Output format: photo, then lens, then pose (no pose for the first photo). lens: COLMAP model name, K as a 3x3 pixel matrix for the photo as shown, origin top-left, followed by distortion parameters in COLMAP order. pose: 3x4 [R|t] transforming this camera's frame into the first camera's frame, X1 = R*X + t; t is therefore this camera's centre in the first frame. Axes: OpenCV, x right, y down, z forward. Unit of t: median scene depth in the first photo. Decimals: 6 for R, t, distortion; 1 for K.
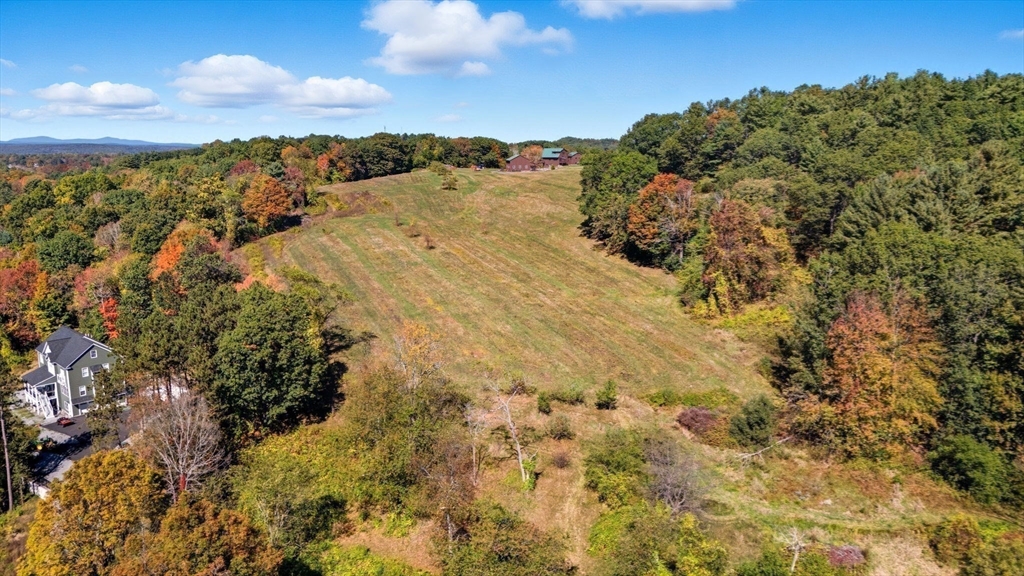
lens RADIAL K [[685.5, 0, 511.7], [0, 685.5, 281.1], [0, 0, 1]] dist [0.001256, -0.000469]
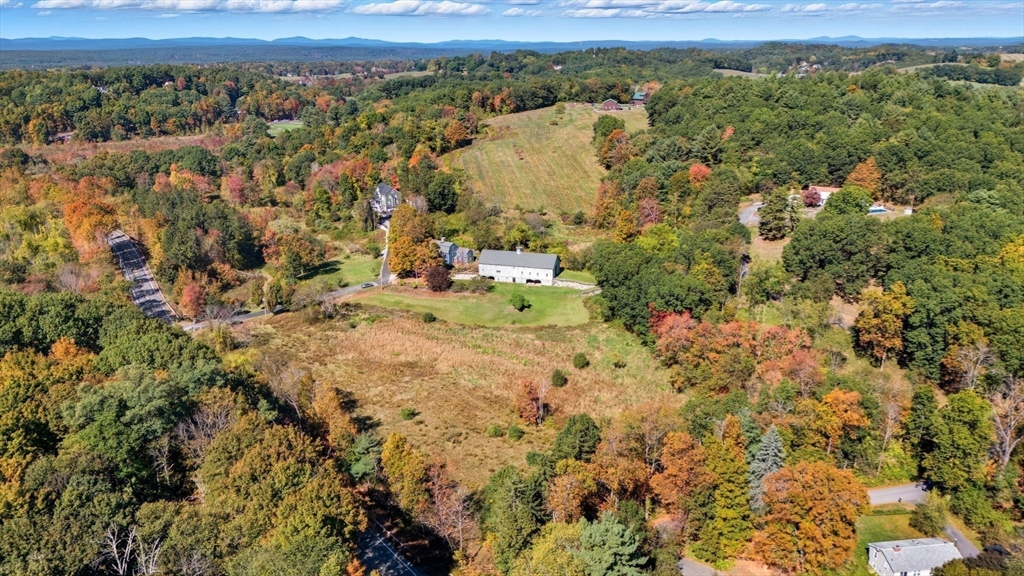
lens RADIAL K [[685.5, 0, 514.3], [0, 685.5, 290.5], [0, 0, 1]] dist [0.001256, -0.000469]
pose [[0.953969, 0.091892, -0.285481, 0.522410], [-0.047377, 0.986125, 0.159103, 0.018522], [0.296140, -0.138253, 0.945086, -1.135710]]
